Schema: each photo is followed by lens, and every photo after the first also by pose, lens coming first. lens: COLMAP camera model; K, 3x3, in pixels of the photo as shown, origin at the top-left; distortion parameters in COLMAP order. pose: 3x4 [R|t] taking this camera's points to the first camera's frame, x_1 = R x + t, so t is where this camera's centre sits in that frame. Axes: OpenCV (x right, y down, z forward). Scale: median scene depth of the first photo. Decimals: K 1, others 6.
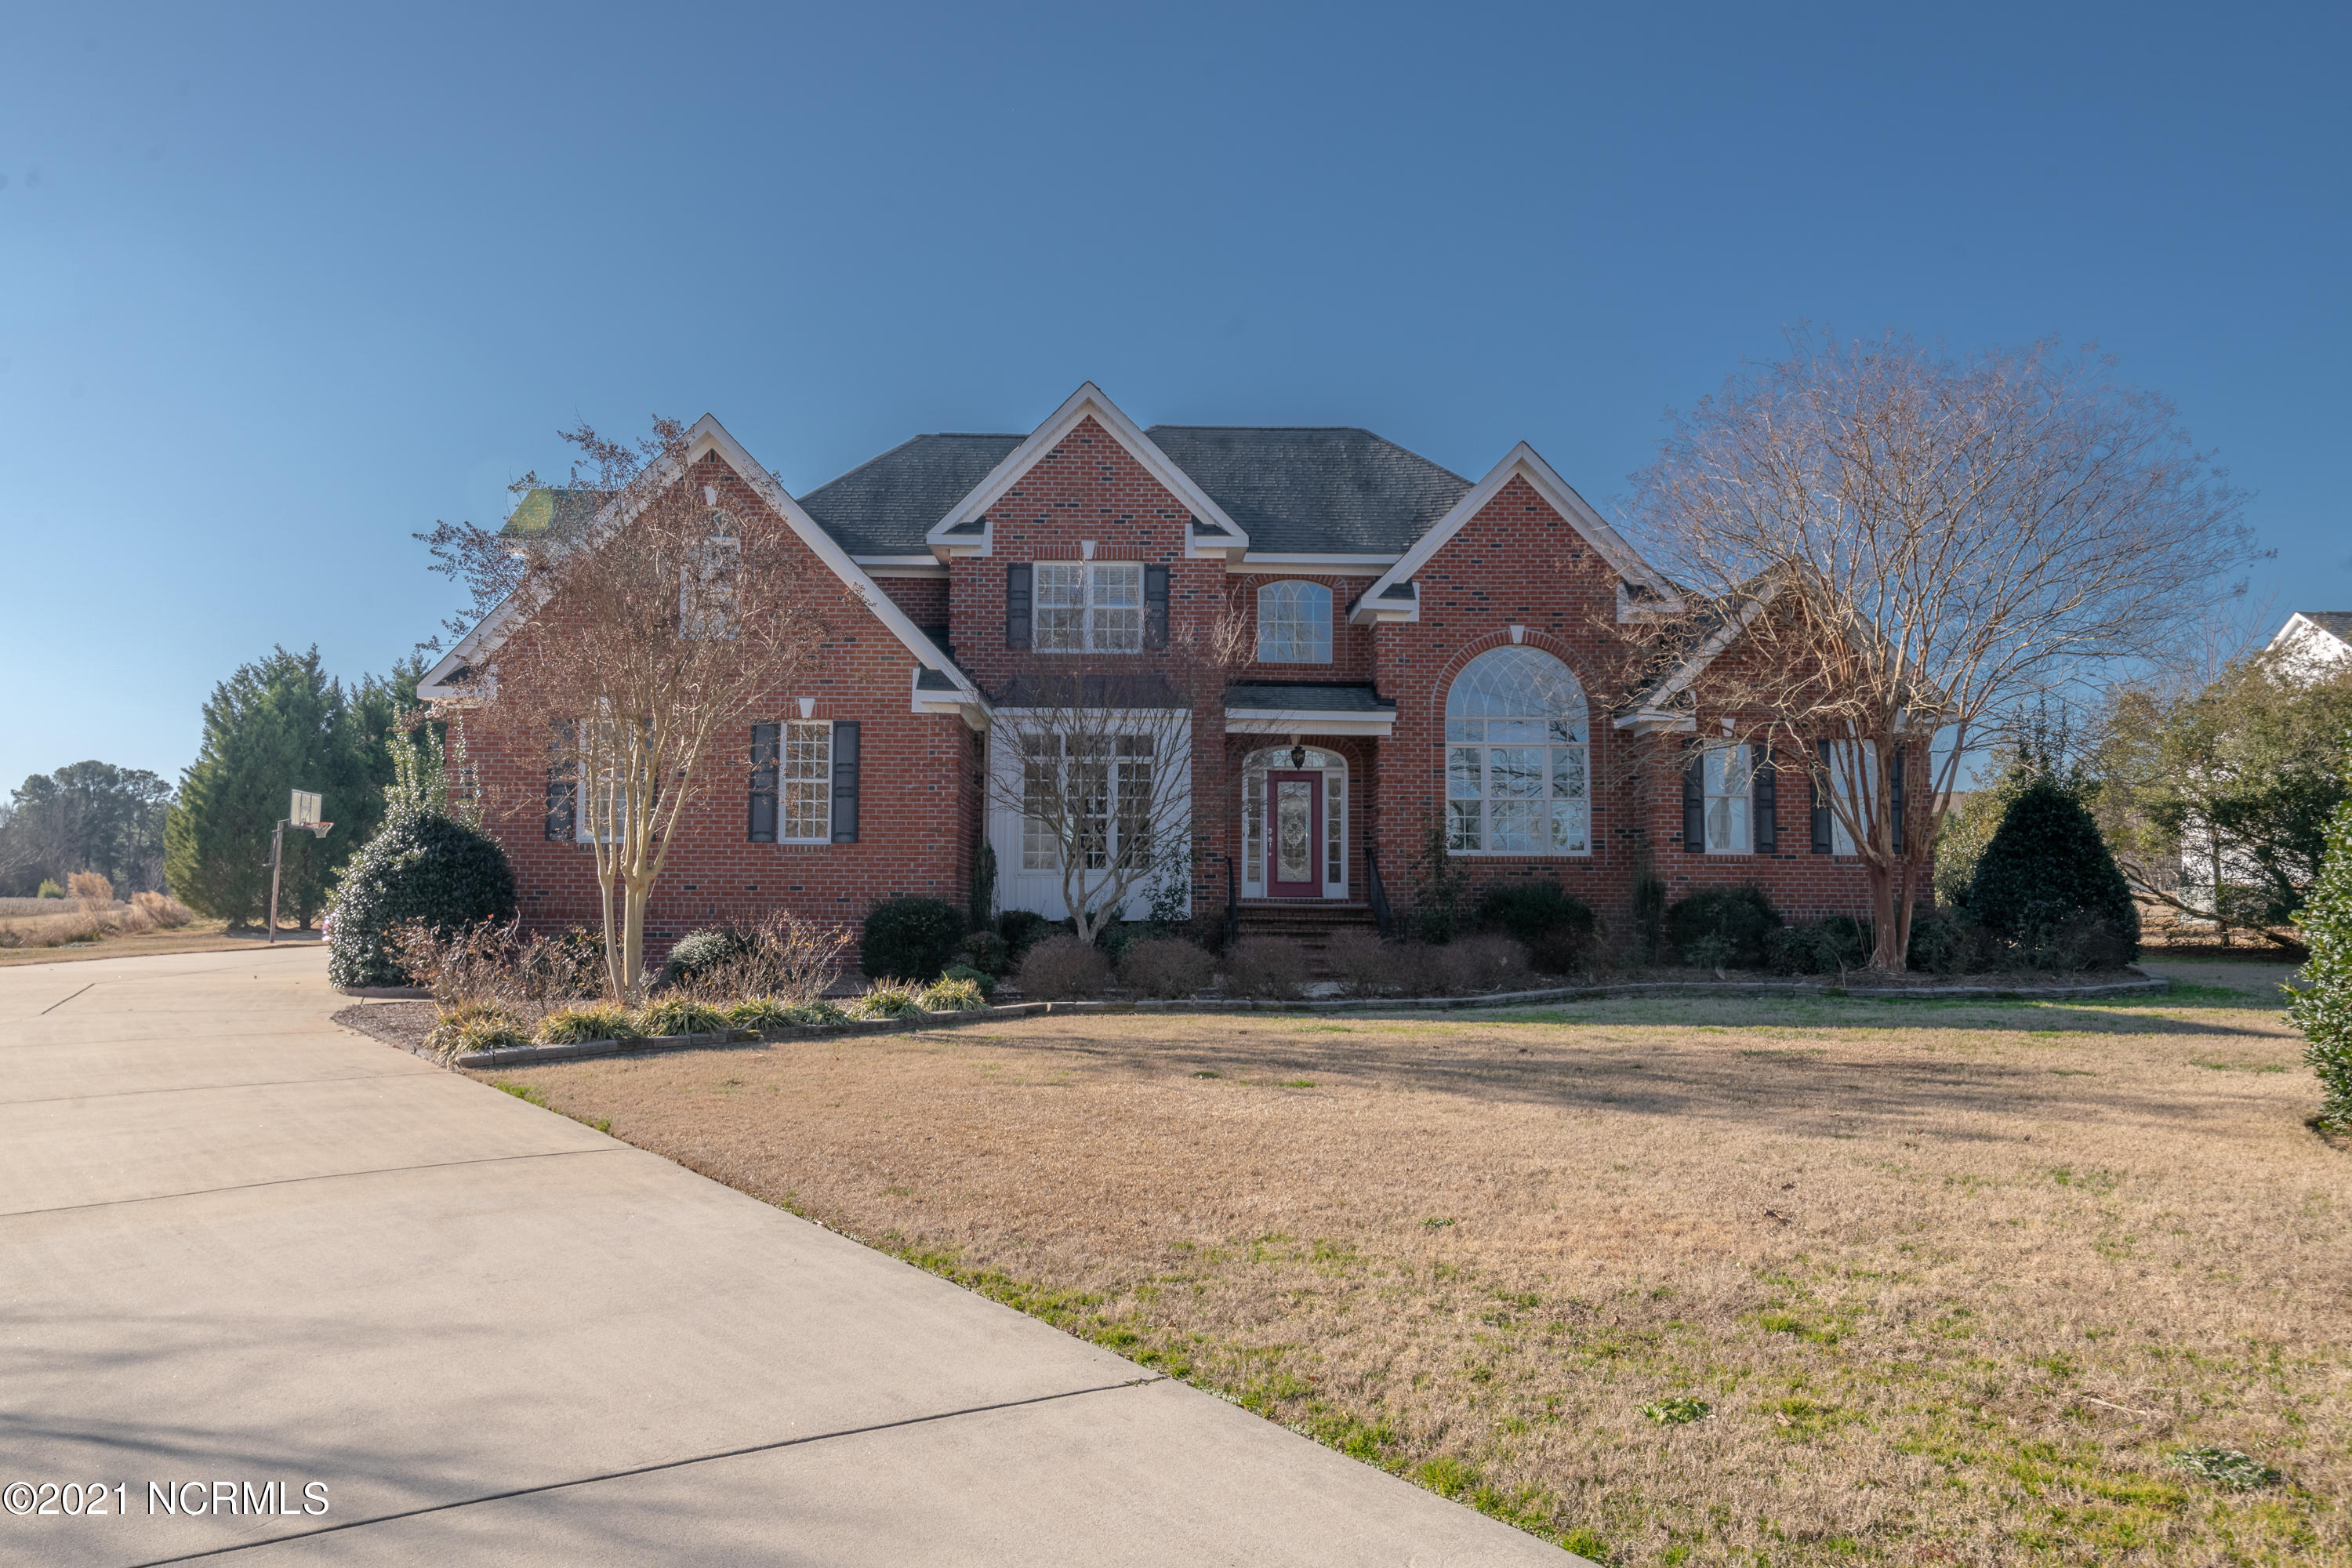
lens RADIAL K [[1594.8, 0, 1163.9], [0, 1594.8, 790.4], [0, 0, 1]] dist [0.002362, 0.002415]
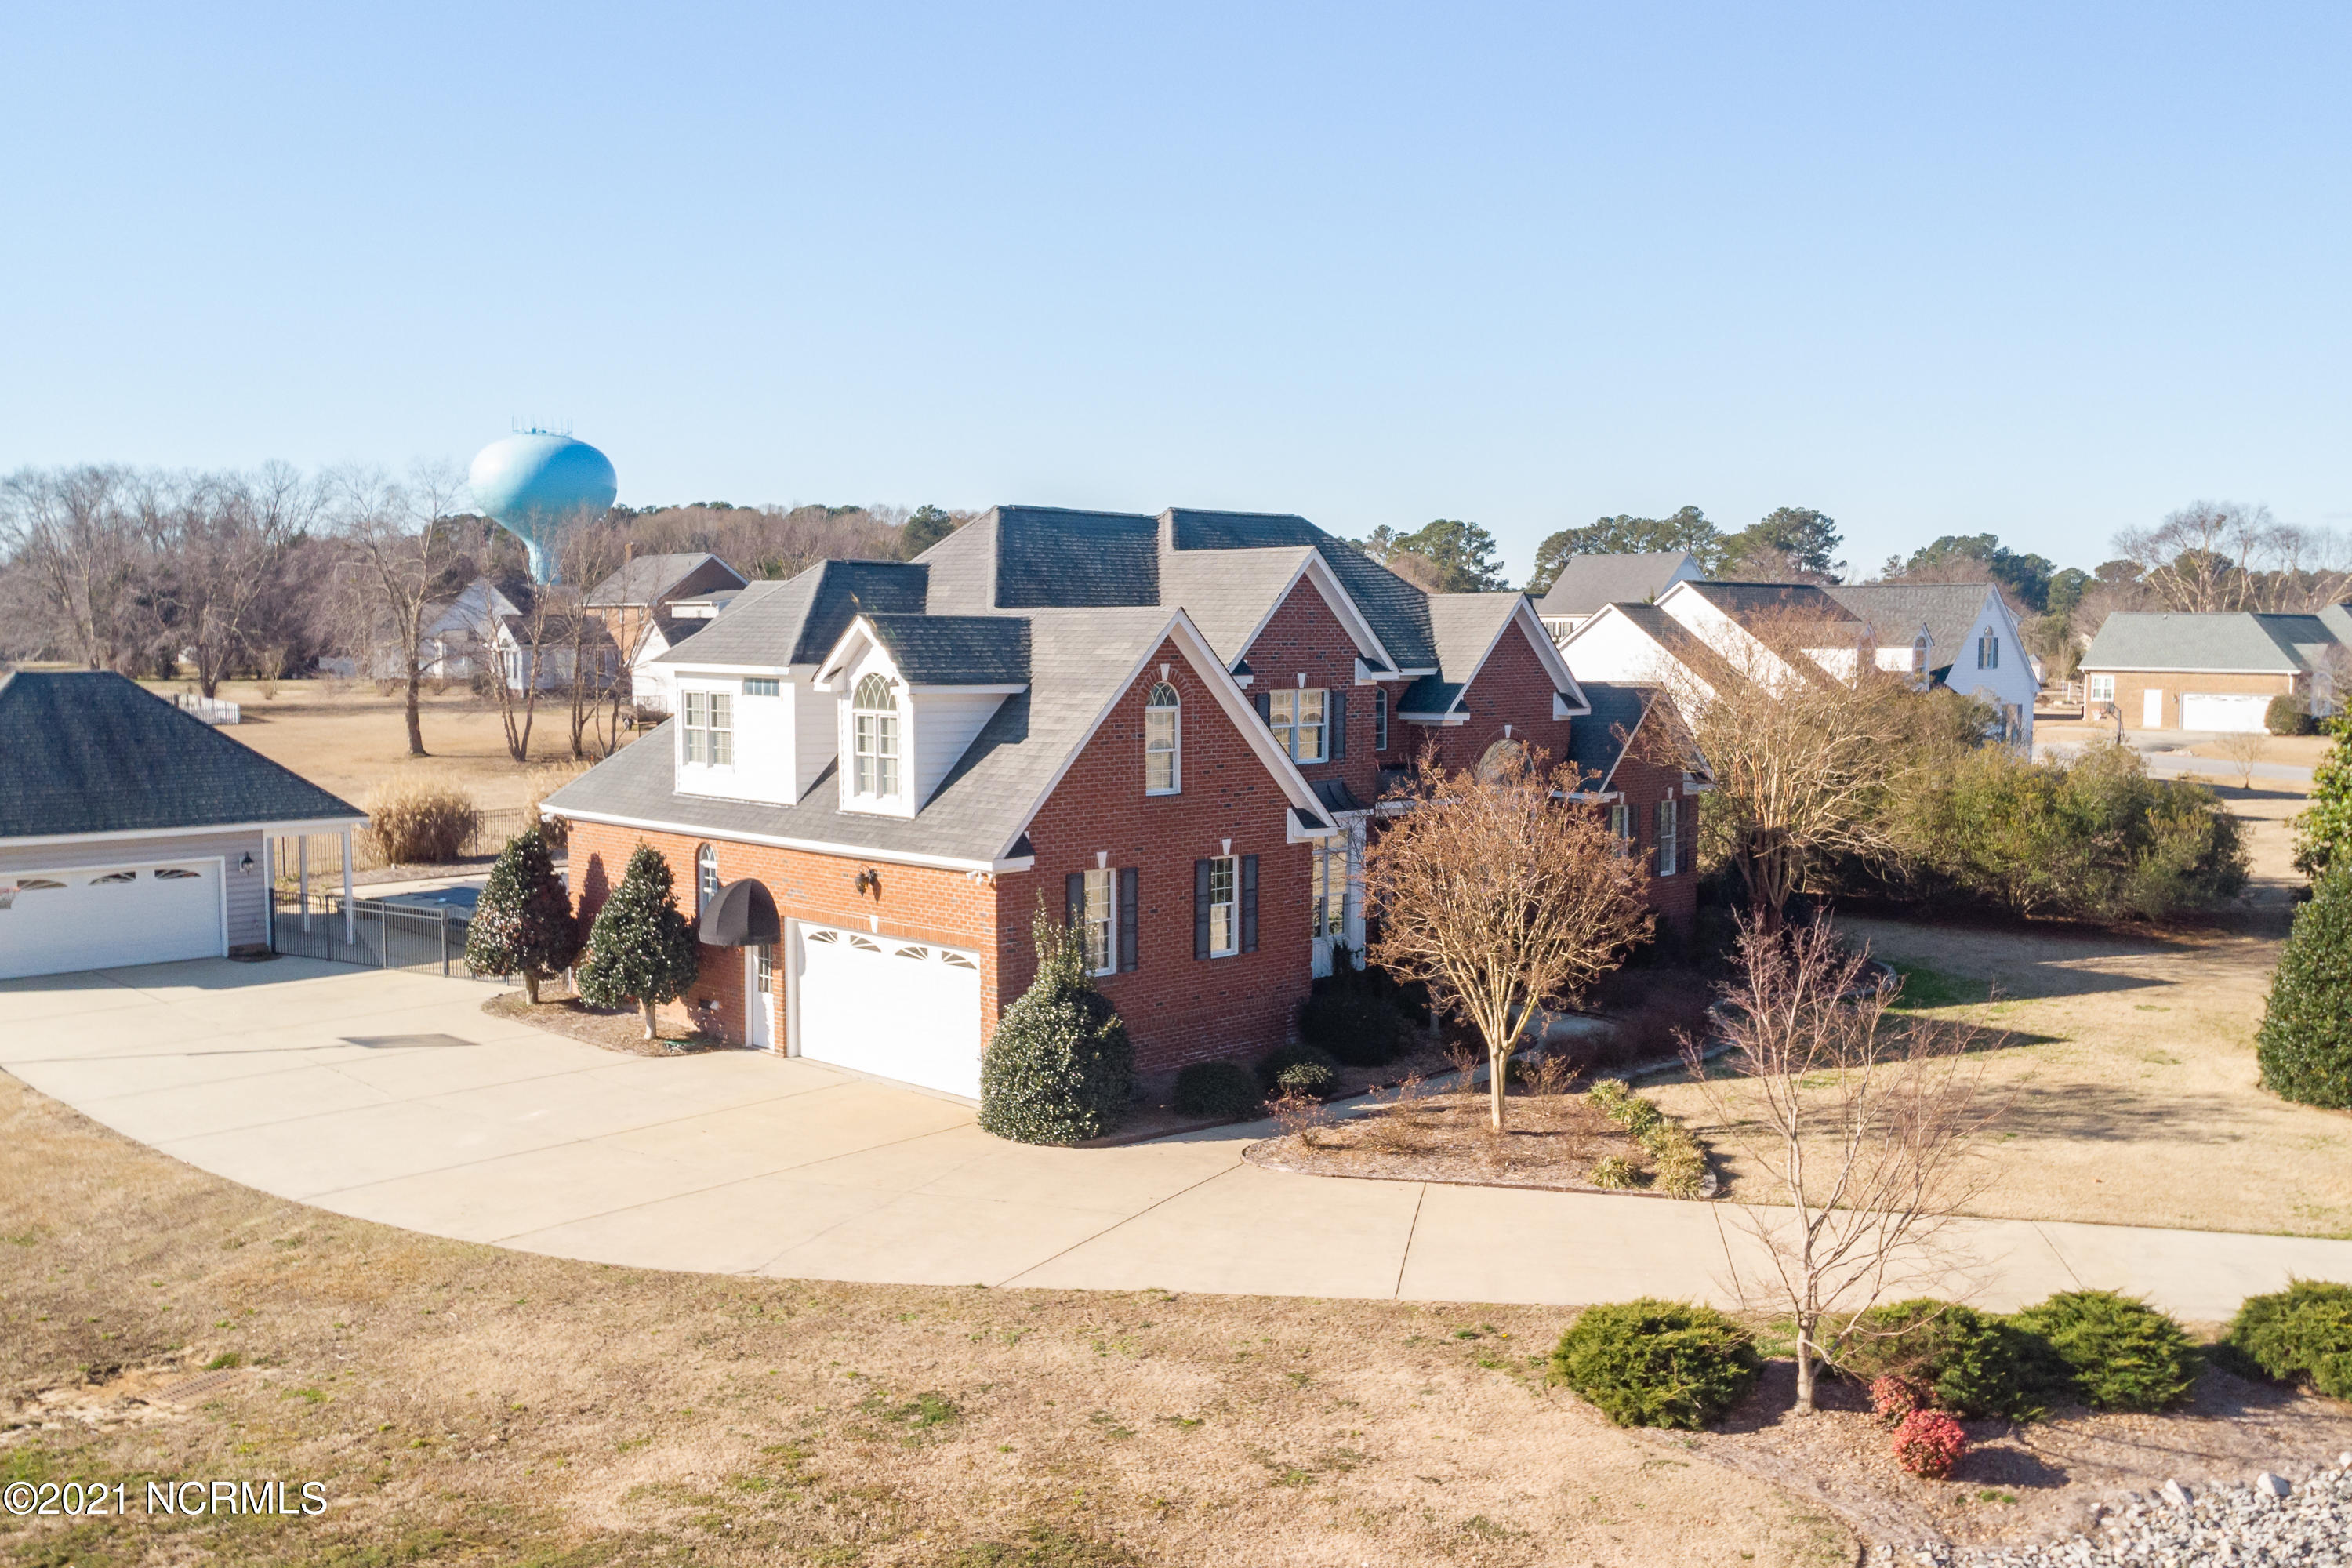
lens RADIAL K [[2011.5, 0, 1318.8], [0, 2011.5, 785.1], [0, 0, 1]] dist [0.004679, -0.002429]
pose [[0.711586, -0.054501, 0.700482, -1.152970], [-0.051768, 0.990210, 0.129632, -0.278126], [-0.700689, -0.128507, 0.701798, -0.112998]]
